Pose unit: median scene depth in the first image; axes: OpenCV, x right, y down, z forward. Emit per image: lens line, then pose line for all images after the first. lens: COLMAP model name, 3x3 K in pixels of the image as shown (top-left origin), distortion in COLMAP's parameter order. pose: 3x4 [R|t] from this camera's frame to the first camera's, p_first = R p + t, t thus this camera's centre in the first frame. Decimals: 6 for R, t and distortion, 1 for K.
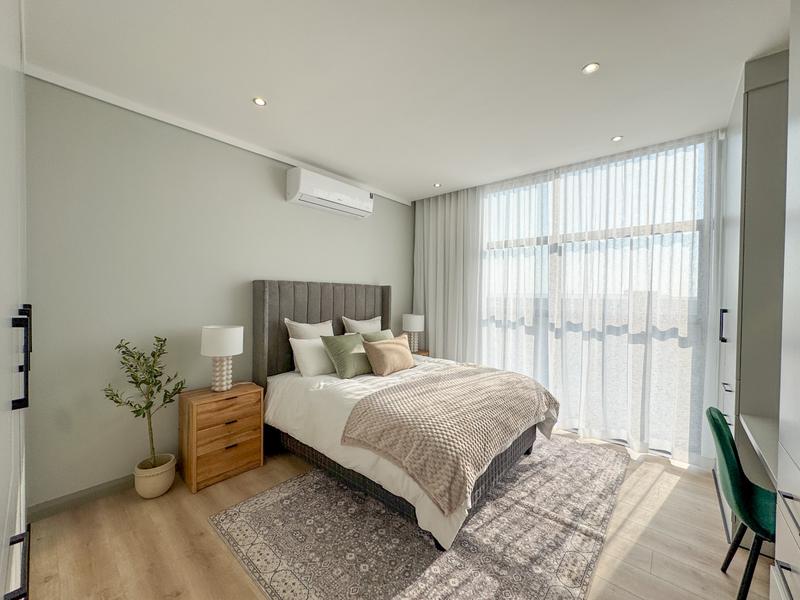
lens RADIAL K [[317.8, 0, 400.4], [0, 317.8, 299.8], [0, 0, 1]] dist [-0.001435, -0.000326]
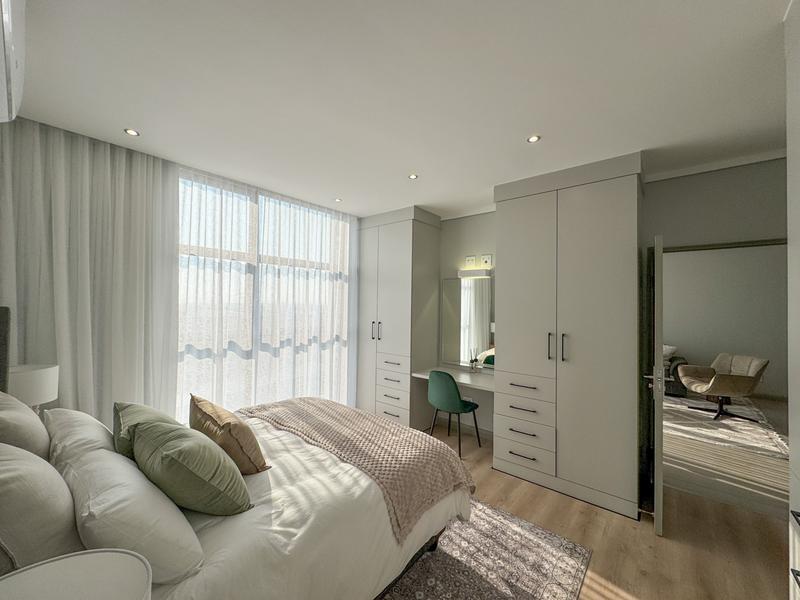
lens RADIAL K [[312.4, 0, 400.0], [0, 312.4, 300.0], [0, 0, 1]] dist [-0.060043, -0.000137]
pose [[-0.033202, 0.019801, 0.999253, -0.507514], [0.019658, 0.999623, -0.019155, -0.035052], [-0.999255, 0.019007, -0.033578, 0.622587]]
